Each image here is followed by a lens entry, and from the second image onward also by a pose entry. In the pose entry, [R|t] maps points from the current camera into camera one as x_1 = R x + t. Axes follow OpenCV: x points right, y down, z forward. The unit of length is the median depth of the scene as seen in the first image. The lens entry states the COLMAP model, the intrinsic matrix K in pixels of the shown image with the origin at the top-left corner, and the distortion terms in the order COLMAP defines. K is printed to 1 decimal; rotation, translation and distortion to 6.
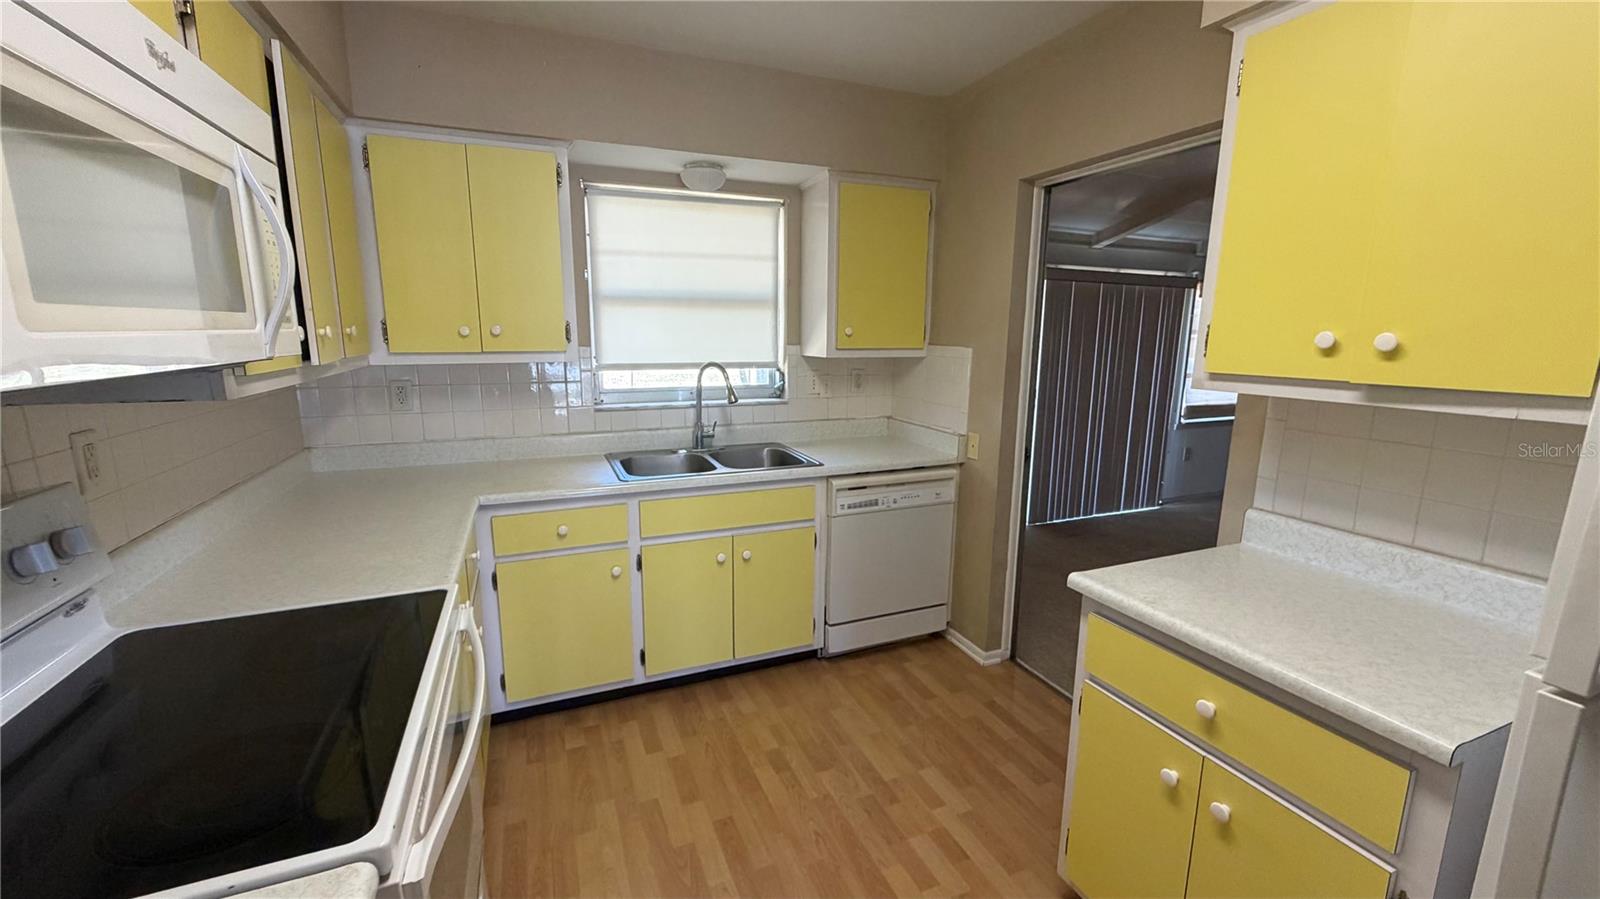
lens RADIAL K [[634.0, 0, 795.6], [0, 634.0, 447.9], [0, 0, 1]] dist [-0.000550, 0.000202]
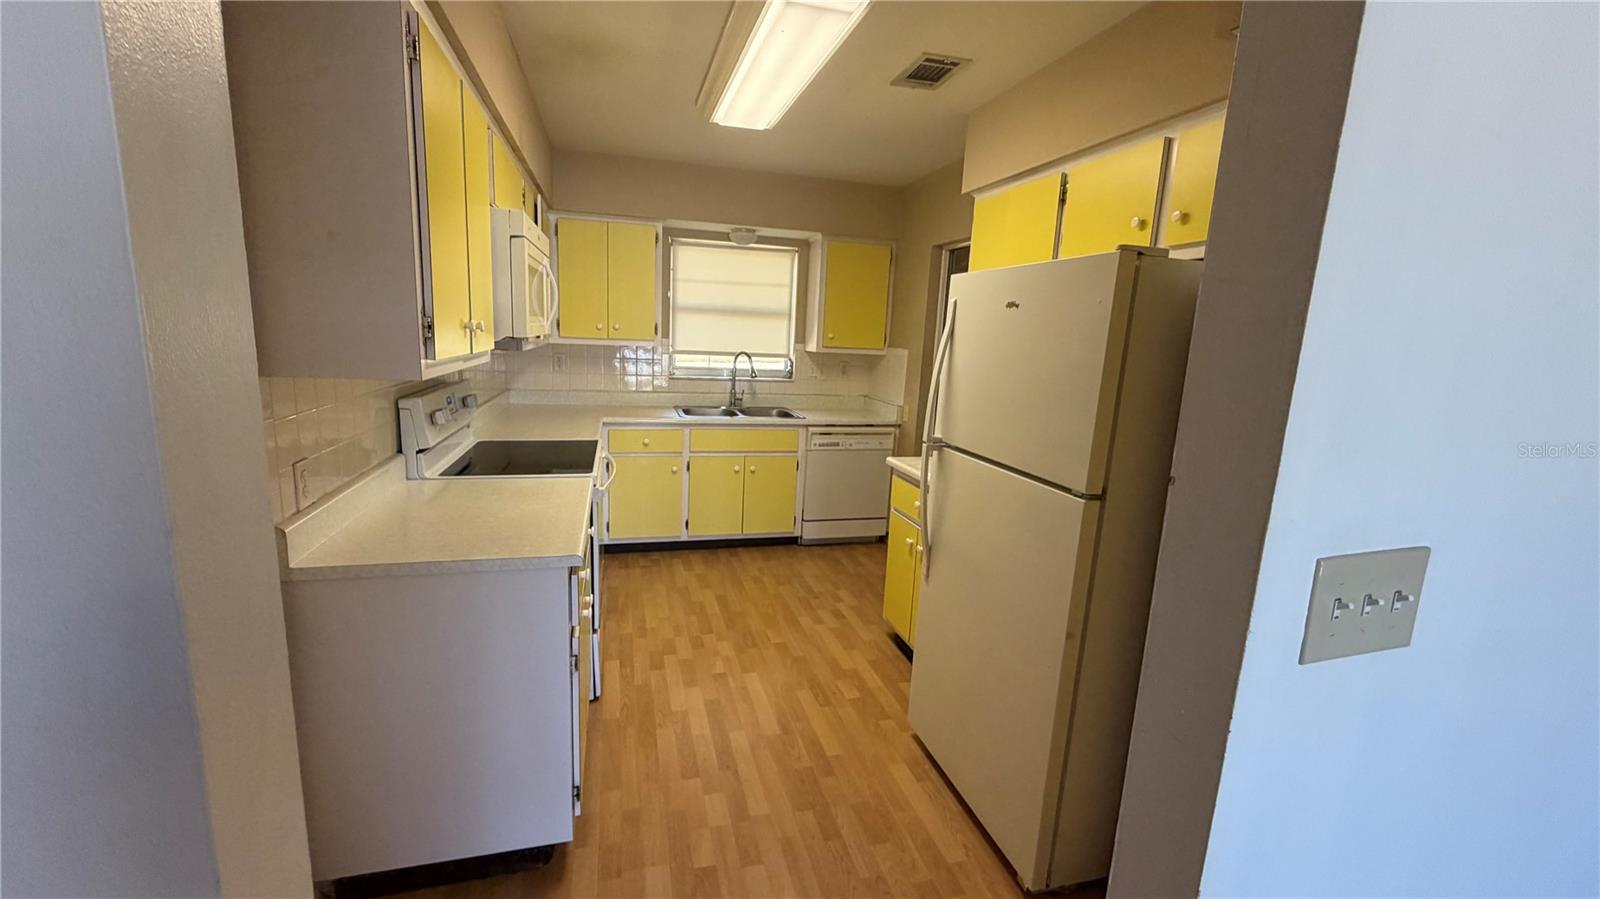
lens RADIAL K [[634.0, 0, 795.6], [0, 634.0, 447.9], [0, 0, 1]] dist [-0.000550, 0.000202]
pose [[0.991242, 0.061255, -0.116989, 0.209165], [-0.062077, 0.998066, -0.003398, 0.107364], [0.116555, 0.010631, 0.993127, -0.583505]]
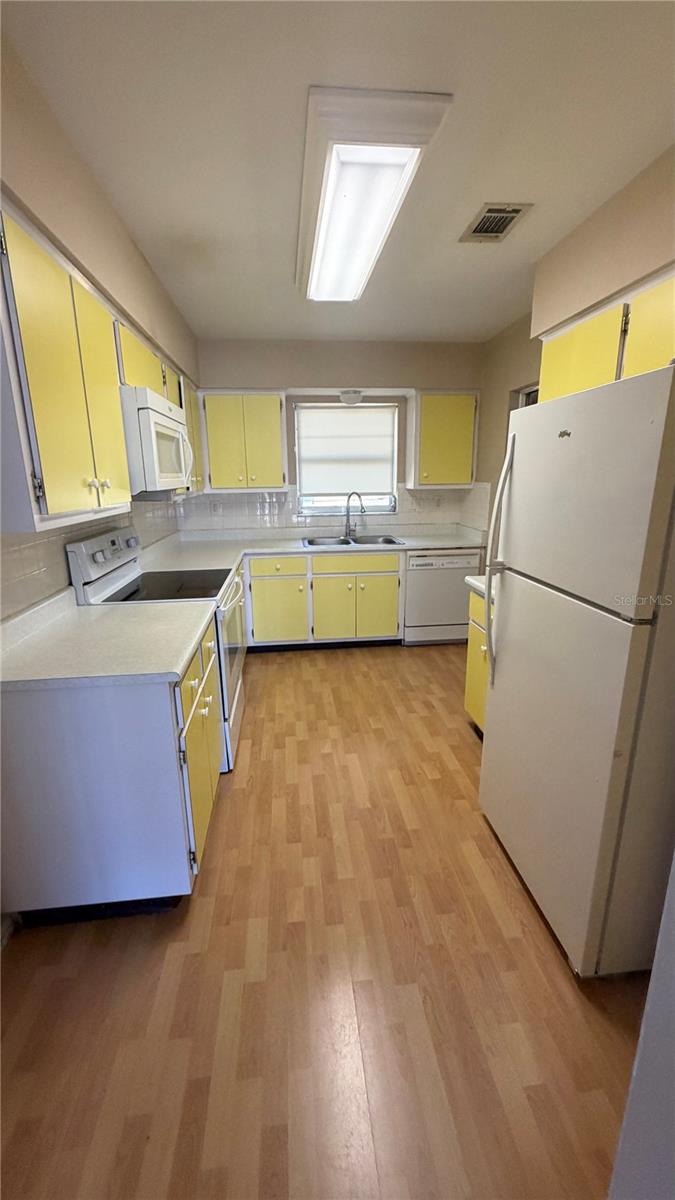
lens RADIAL K [[475.5, 0, 340.1], [0, 475.5, 594.8], [0, 0, 1]] dist [-0.000550, 0.000202]
pose [[0.959972, 0.050523, -0.275501, 0.264270], [-0.032946, 0.997137, 0.068062, 0.089081], [0.278150, -0.056260, 0.958888, -0.473597]]
